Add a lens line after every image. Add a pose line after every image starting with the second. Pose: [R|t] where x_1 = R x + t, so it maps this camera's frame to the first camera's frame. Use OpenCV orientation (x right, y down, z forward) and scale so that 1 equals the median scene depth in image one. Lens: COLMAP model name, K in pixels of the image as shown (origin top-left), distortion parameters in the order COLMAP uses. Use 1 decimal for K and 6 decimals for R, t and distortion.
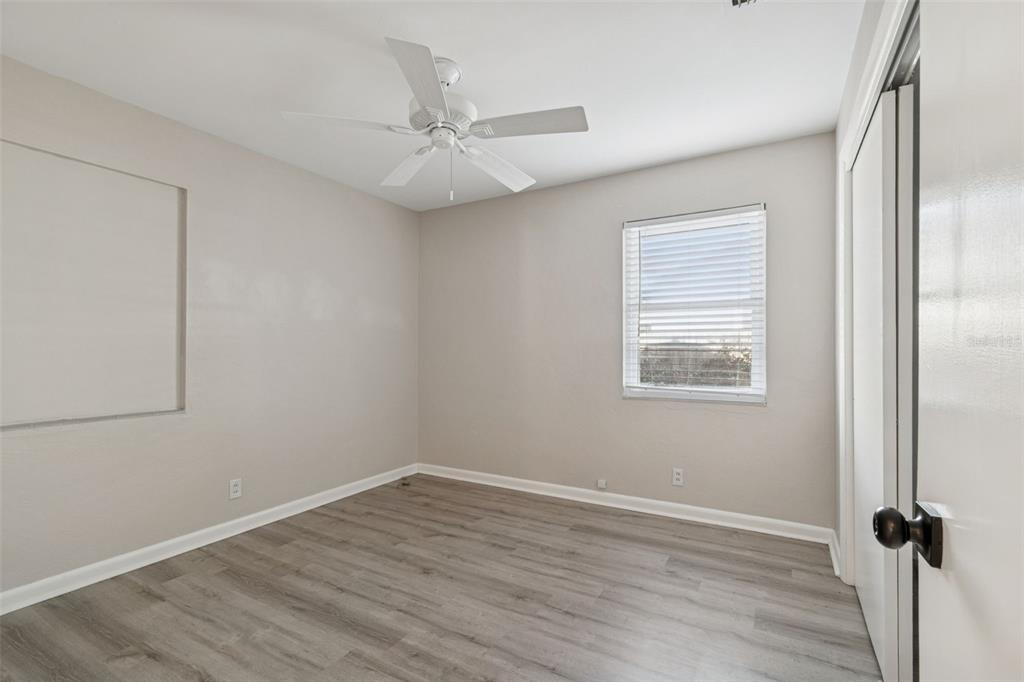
lens RADIAL K [[459.1, 0, 517.2], [0, 459.1, 345.5], [0, 0, 1]] dist [-0.000247, 0.000204]
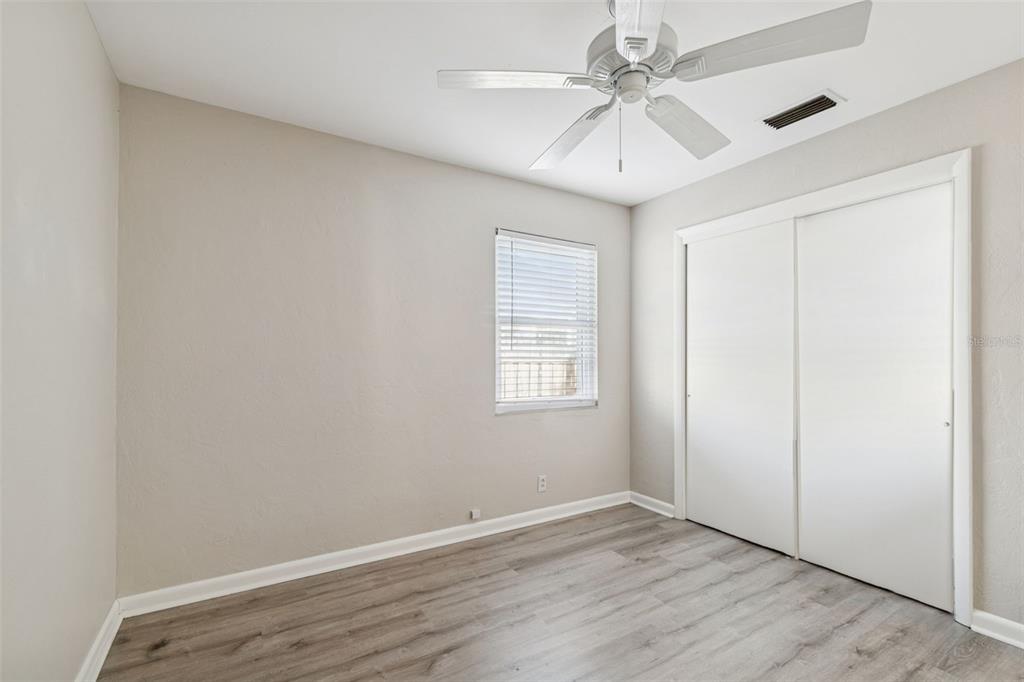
lens RADIAL K [[459.1, 0, 529.9], [0, 459.1, 355.1], [0, 0, 1]] dist [-0.000247, 0.000204]
pose [[0.471610, 0.006549, 0.881783, -0.611602], [-0.006697, 0.999970, -0.003845, -0.005064], [-0.881782, -0.004092, 0.471640, 0.538365]]
